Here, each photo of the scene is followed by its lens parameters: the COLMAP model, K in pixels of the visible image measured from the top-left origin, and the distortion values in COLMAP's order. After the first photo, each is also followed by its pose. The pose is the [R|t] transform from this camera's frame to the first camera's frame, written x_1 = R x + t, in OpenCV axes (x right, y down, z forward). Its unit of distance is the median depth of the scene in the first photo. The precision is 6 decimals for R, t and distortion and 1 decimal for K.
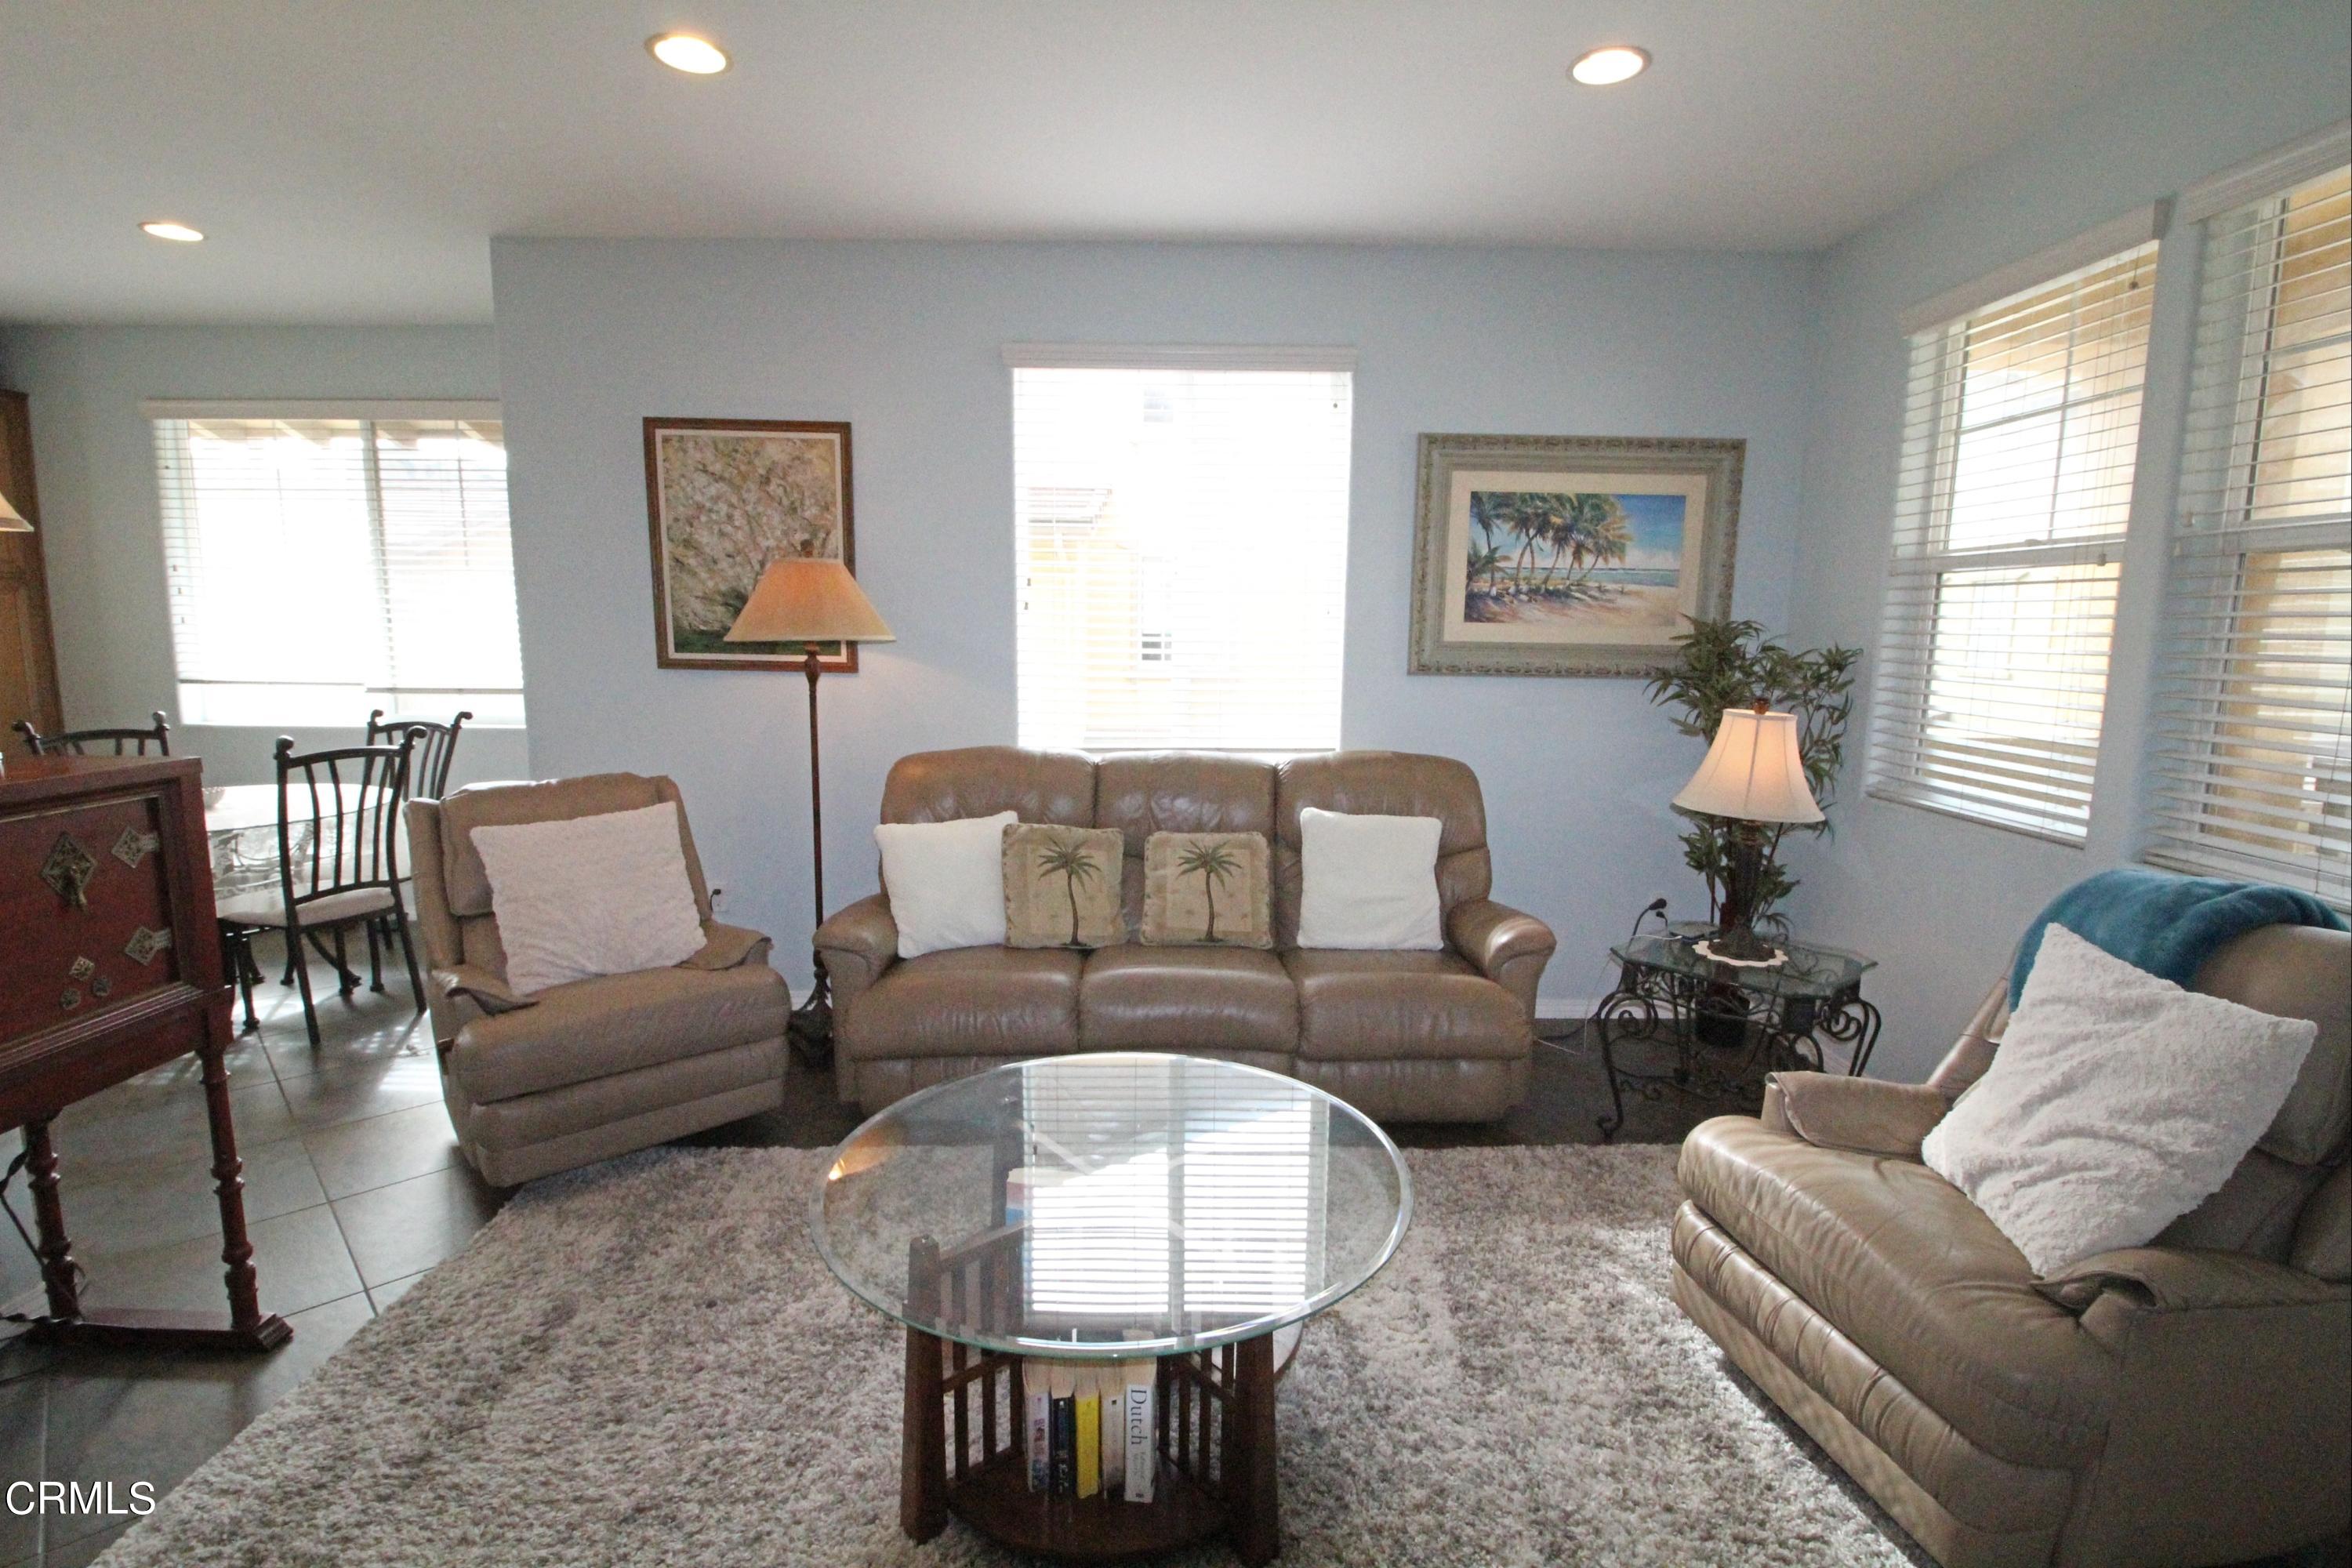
lens RADIAL K [[1102.8, 0, 1179.9], [0, 1102.8, 782.4], [0, 0, 1]] dist [-0.000946, -0.004472]
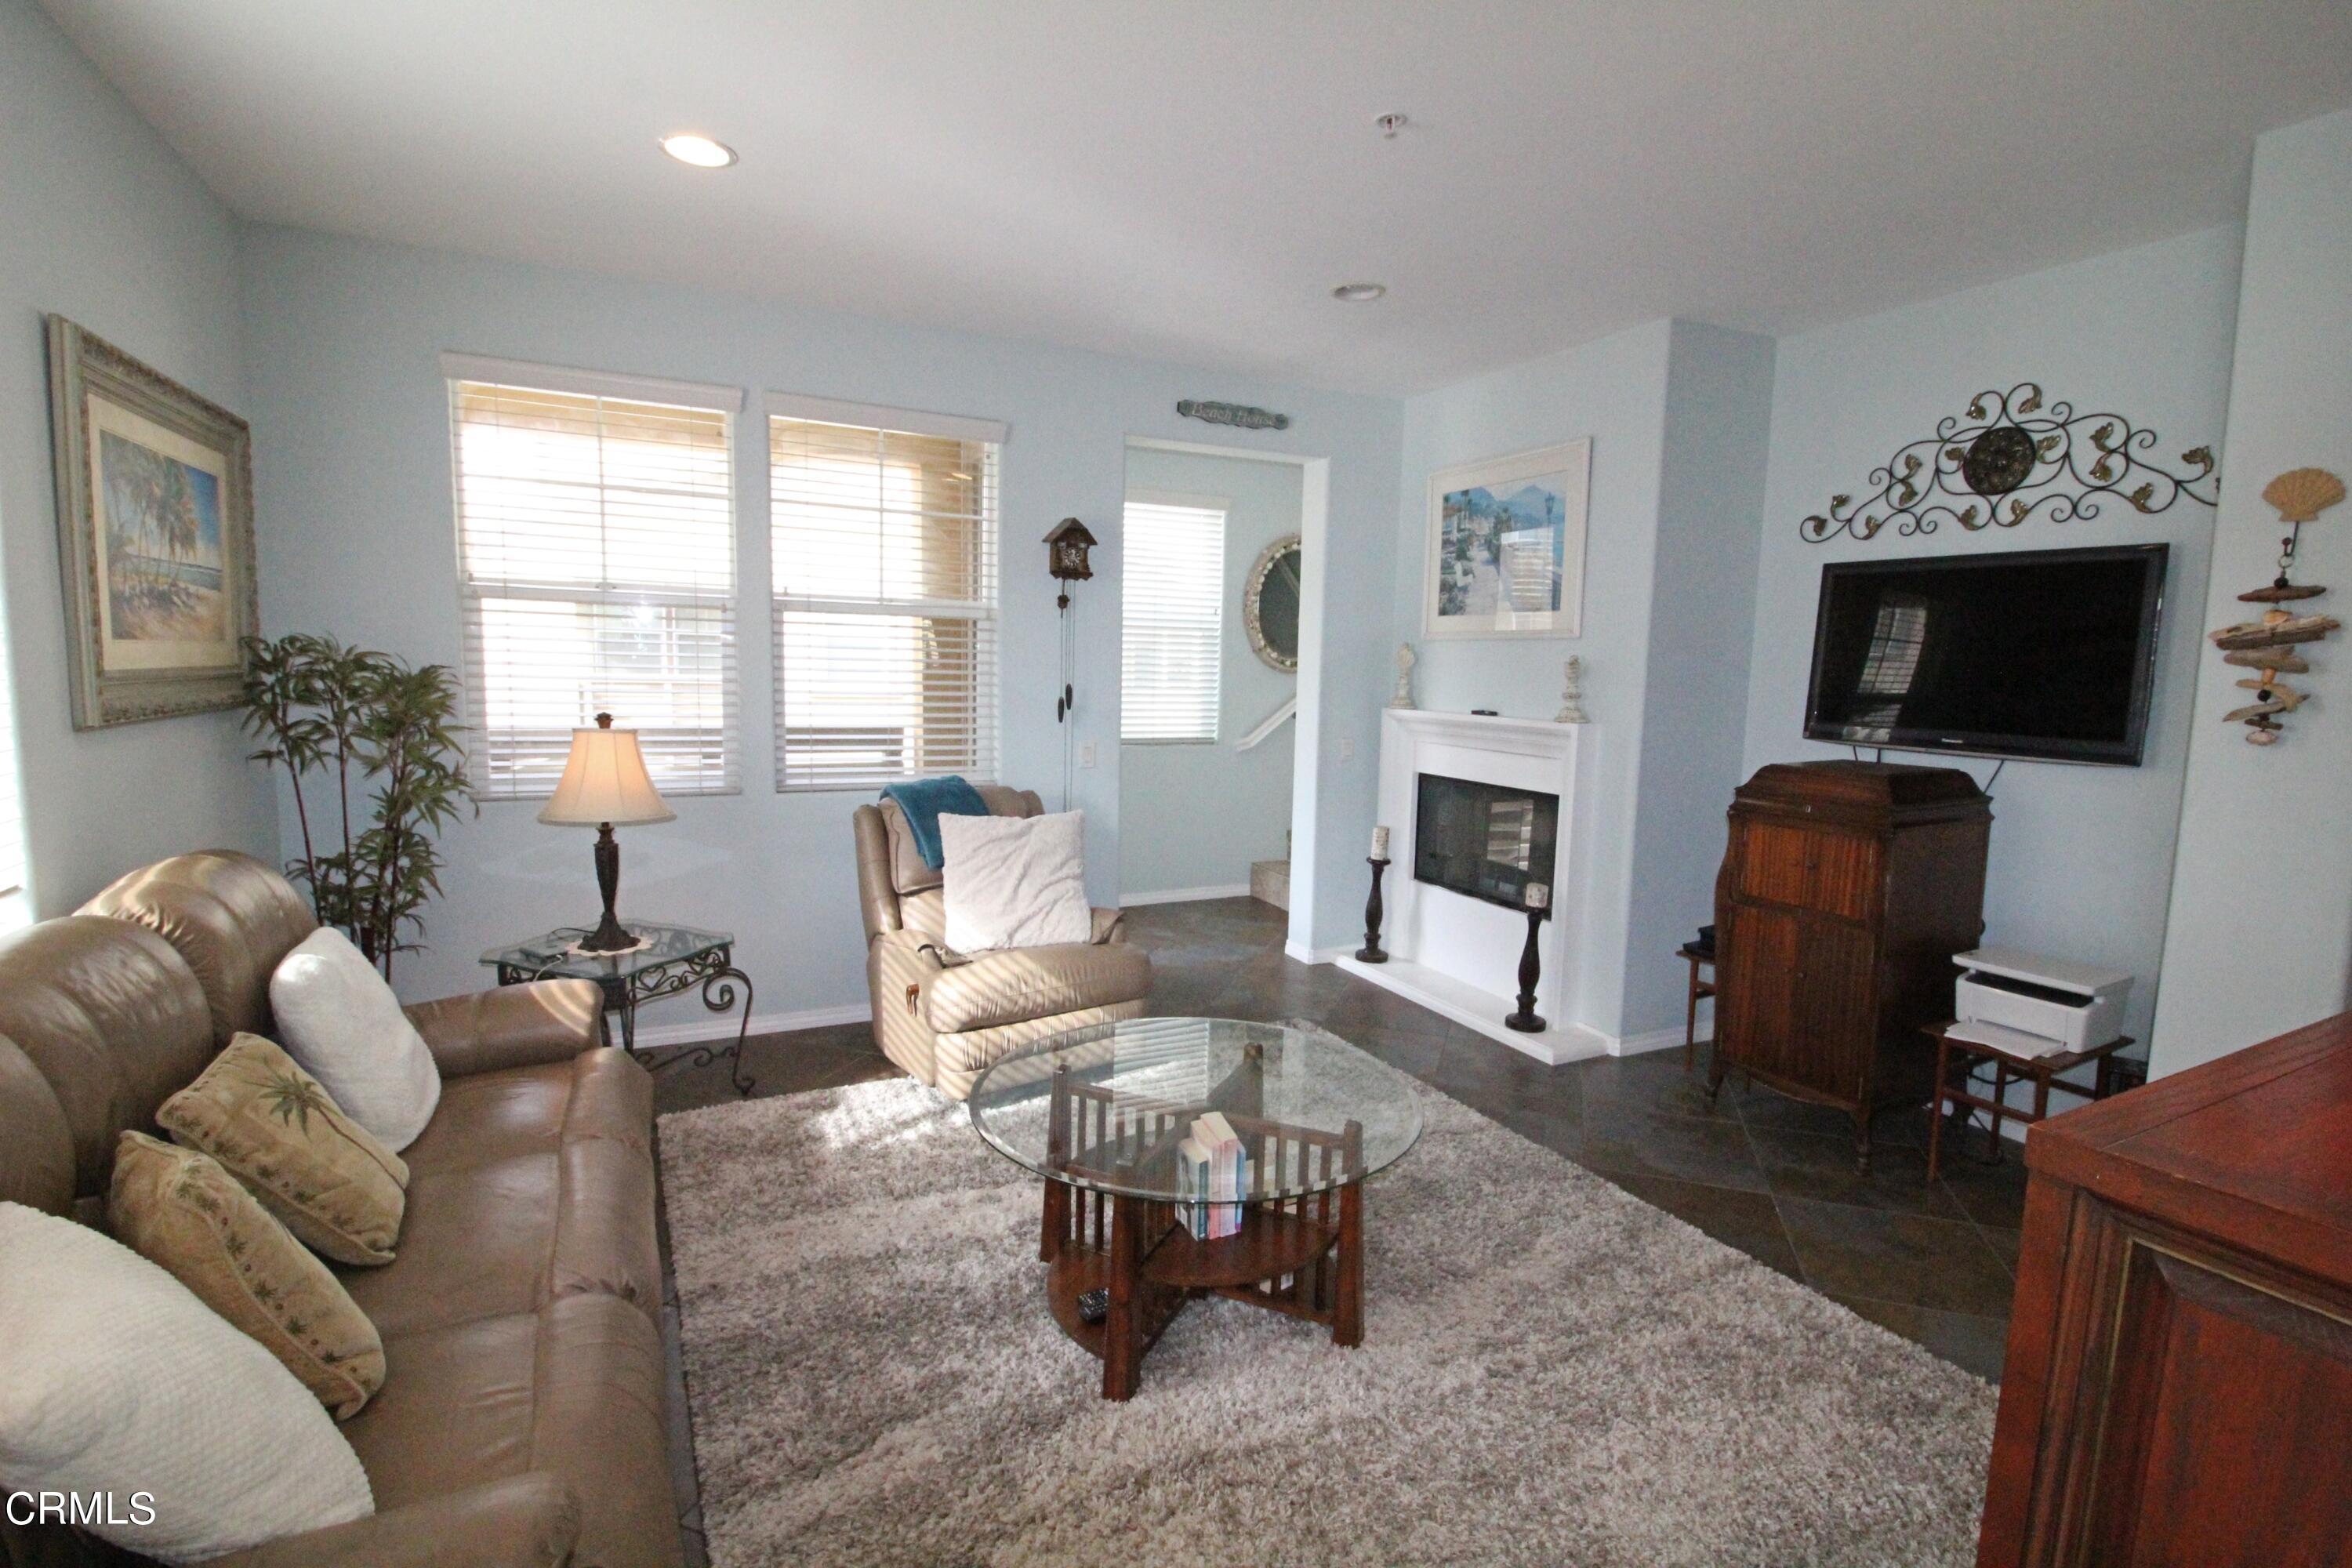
lens RADIAL K [[1102.8, 0, 1199.9], [0, 1102.8, 782.0], [0, 0, 1]] dist [-0.000946, -0.004472]
pose [[-0.456712, -0.125380, 0.880735, -0.579074], [0.093249, 0.977818, 0.187556, -0.127631], [-0.884714, 0.167786, -0.434890, 0.751899]]
